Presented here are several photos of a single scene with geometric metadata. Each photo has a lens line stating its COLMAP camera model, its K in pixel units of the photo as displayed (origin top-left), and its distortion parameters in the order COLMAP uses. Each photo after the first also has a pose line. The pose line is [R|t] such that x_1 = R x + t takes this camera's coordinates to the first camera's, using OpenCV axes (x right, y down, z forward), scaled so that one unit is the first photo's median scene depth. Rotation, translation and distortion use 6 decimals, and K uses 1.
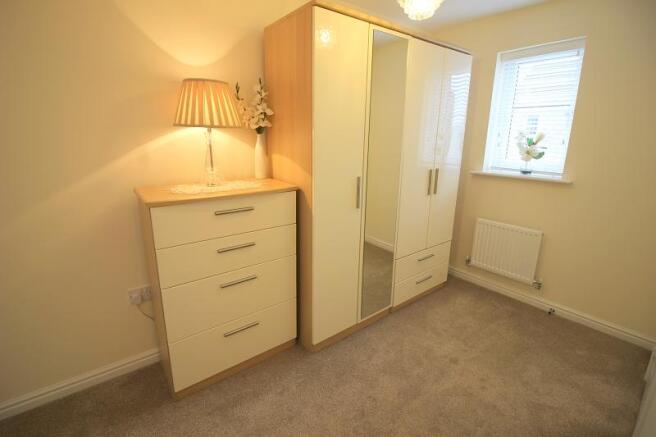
lens RADIAL K [[302.3, 0, 324.8], [0, 302.3, 209.6], [0, 0, 1]] dist [0.000212, -0.012304]
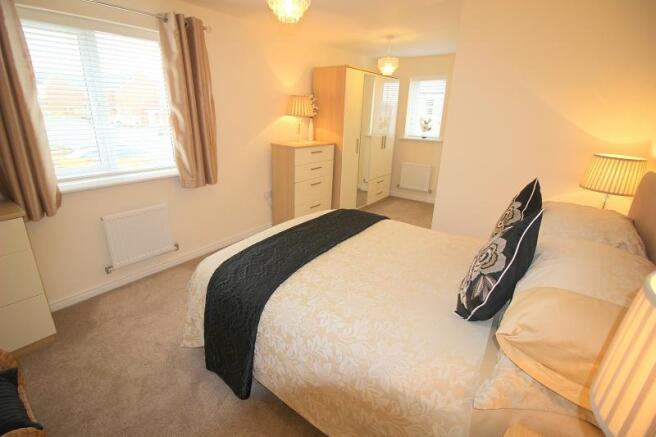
lens RADIAL K [[302.3, 0, 324.8], [0, 302.3, 209.6], [0, 0, 1]] dist [0.000212, -0.012304]
pose [[0.964715, -0.067168, 0.254585, -0.676521], [0.047482, 0.995442, 0.082706, 0.203469], [-0.258980, -0.067699, 0.963507, -1.051108]]
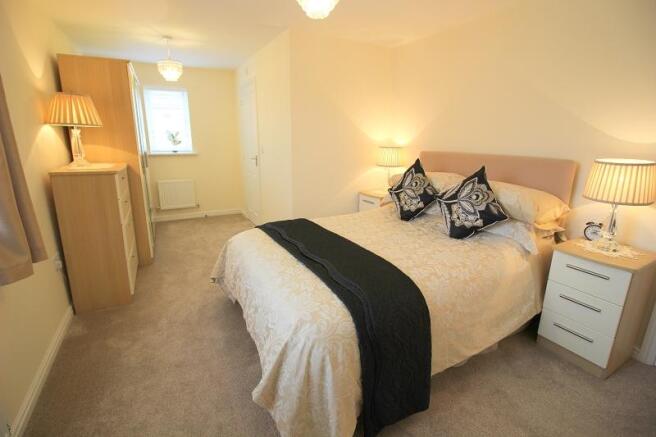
lens RADIAL K [[302.3, 0, 324.8], [0, 302.3, 209.6], [0, 0, 1]] dist [0.000212, -0.012304]
pose [[0.143496, -0.230221, 0.962500, -1.373069], [0.206967, 0.958041, 0.198298, 0.059892], [-0.967767, 0.170751, 0.185124, -0.272086]]
